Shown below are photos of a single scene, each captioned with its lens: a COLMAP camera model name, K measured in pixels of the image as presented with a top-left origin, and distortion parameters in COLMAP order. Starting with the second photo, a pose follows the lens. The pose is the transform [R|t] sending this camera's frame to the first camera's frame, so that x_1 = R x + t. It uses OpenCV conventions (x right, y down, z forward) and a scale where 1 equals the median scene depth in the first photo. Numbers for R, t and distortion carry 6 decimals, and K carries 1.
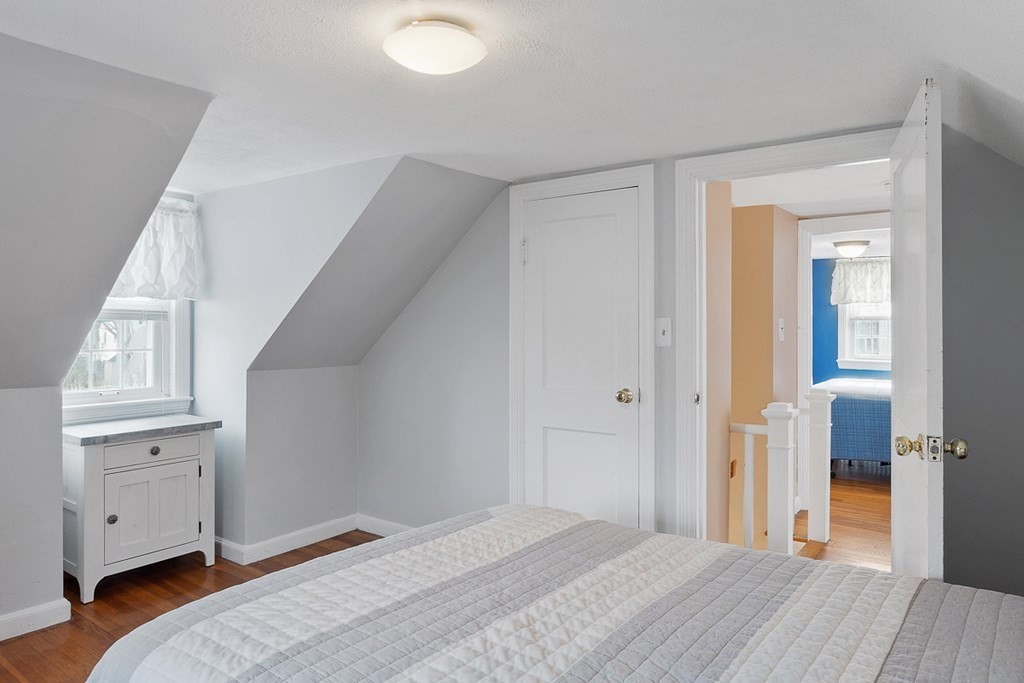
lens RADIAL K [[682.1, 0, 512.0], [0, 682.1, 341.5], [0, 0, 1]] dist [-0.000966, -0.000007]
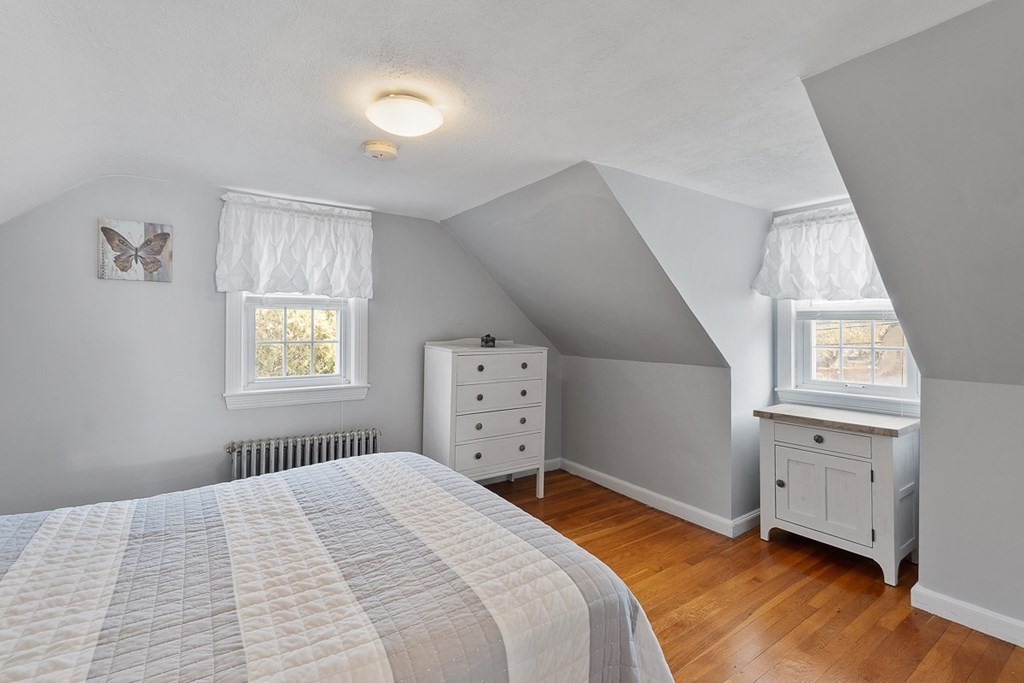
lens RADIAL K [[461.1, 0, 485.3], [0, 461.1, 331.2], [0, 0, 1]] dist [-0.000542, -0.000034]
pose [[-0.318071, 0.003438, -0.948061, 0.361845], [-0.031010, 0.999421, 0.014028, -0.007243], [0.947560, 0.033862, -0.317780, 0.740410]]
